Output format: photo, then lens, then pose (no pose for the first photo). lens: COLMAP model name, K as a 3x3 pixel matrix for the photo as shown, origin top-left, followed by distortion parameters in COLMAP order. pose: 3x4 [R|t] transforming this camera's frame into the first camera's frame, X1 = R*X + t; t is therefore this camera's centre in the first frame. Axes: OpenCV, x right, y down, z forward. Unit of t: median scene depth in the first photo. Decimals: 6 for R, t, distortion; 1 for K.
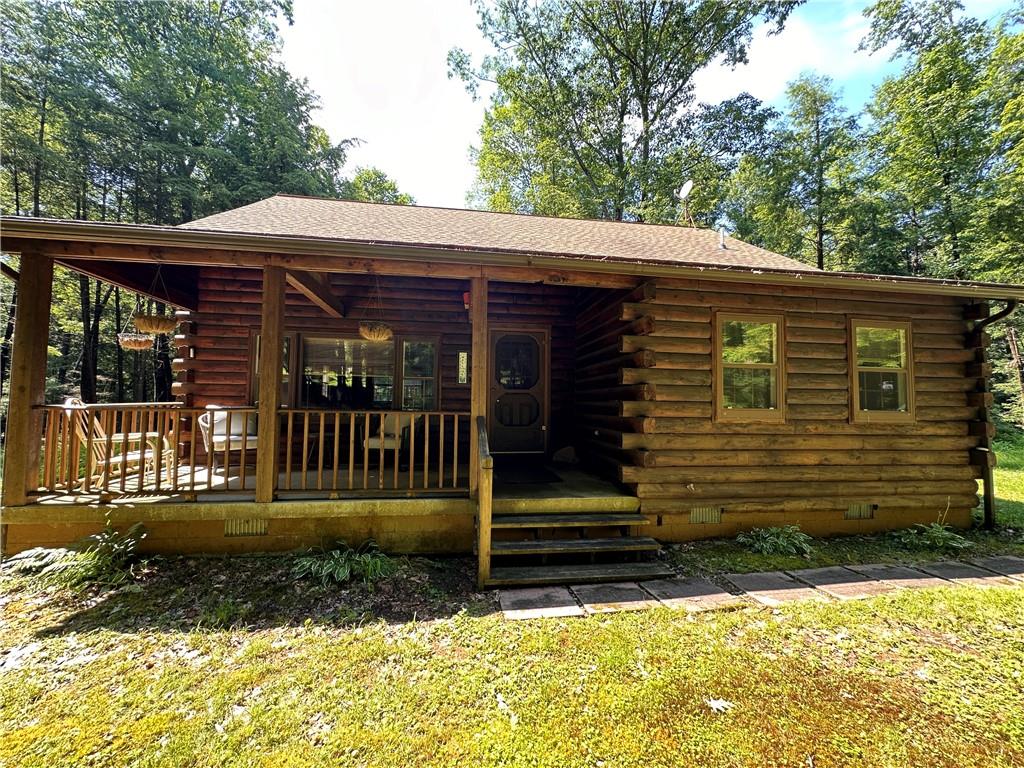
lens RADIAL K [[414.4, 0, 511.8], [0, 414.4, 381.9], [0, 0, 1]] dist [-0.002600, 0.000257]
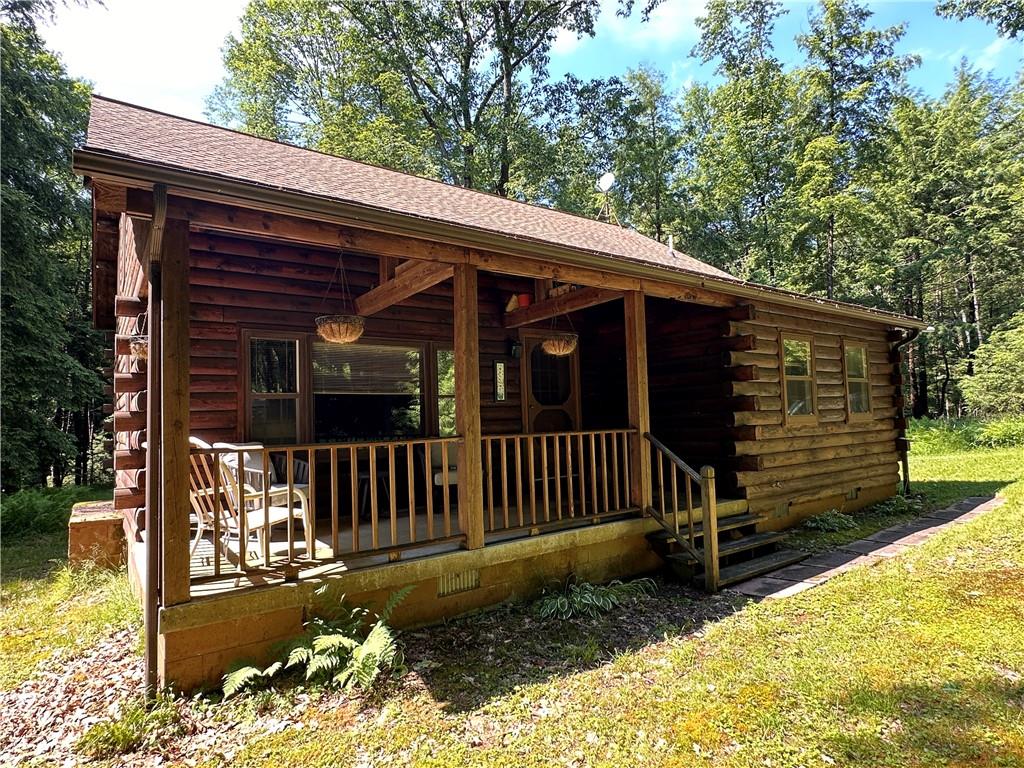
lens RADIAL K [[589.5, 0, 512.0], [0, 589.5, 384.0], [0, 0, 1]] dist [-0.002404, -0.000382]
pose [[0.874363, -0.013063, 0.485097, -0.946662], [0.021663, 0.999692, -0.012126, -0.019880], [-0.484789, 0.021111, 0.874376, -0.064981]]
